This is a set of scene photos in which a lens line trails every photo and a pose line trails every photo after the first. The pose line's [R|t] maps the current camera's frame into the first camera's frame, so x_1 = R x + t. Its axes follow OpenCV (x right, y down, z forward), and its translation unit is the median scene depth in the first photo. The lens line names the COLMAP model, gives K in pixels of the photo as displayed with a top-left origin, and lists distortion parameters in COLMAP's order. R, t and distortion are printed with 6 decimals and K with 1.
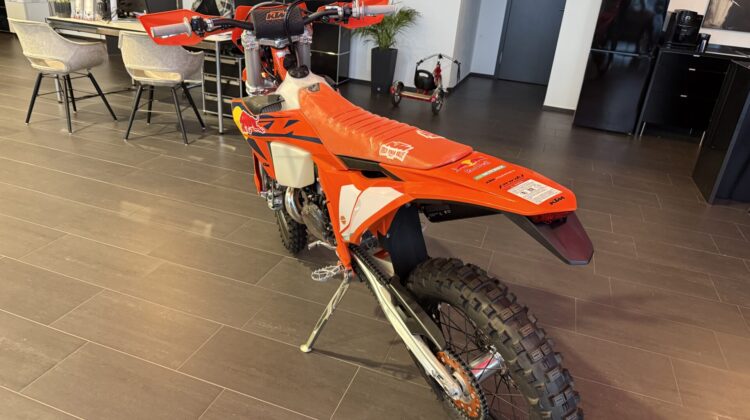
lens RADIAL K [[520.9, 0, 375.0], [0, 520.9, 210.0], [0, 0, 1]] dist [-0.008301, -0.003206]
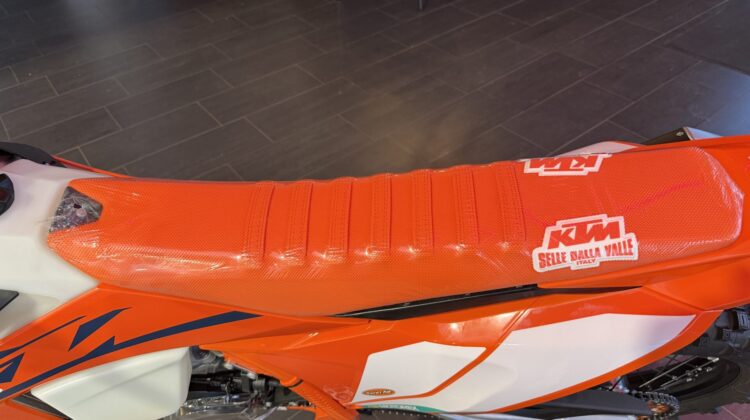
lens RADIAL K [[520.9, 0, 375.0], [0, 520.9, 210.0], [0, 0, 1]] dist [-0.008301, -0.003206]
pose [[0.544258, -0.636937, 0.545980, -0.193471], [0.432778, 0.770700, 0.467681, -0.299376], [-0.718670, -0.018251, 0.695112, 0.615912]]
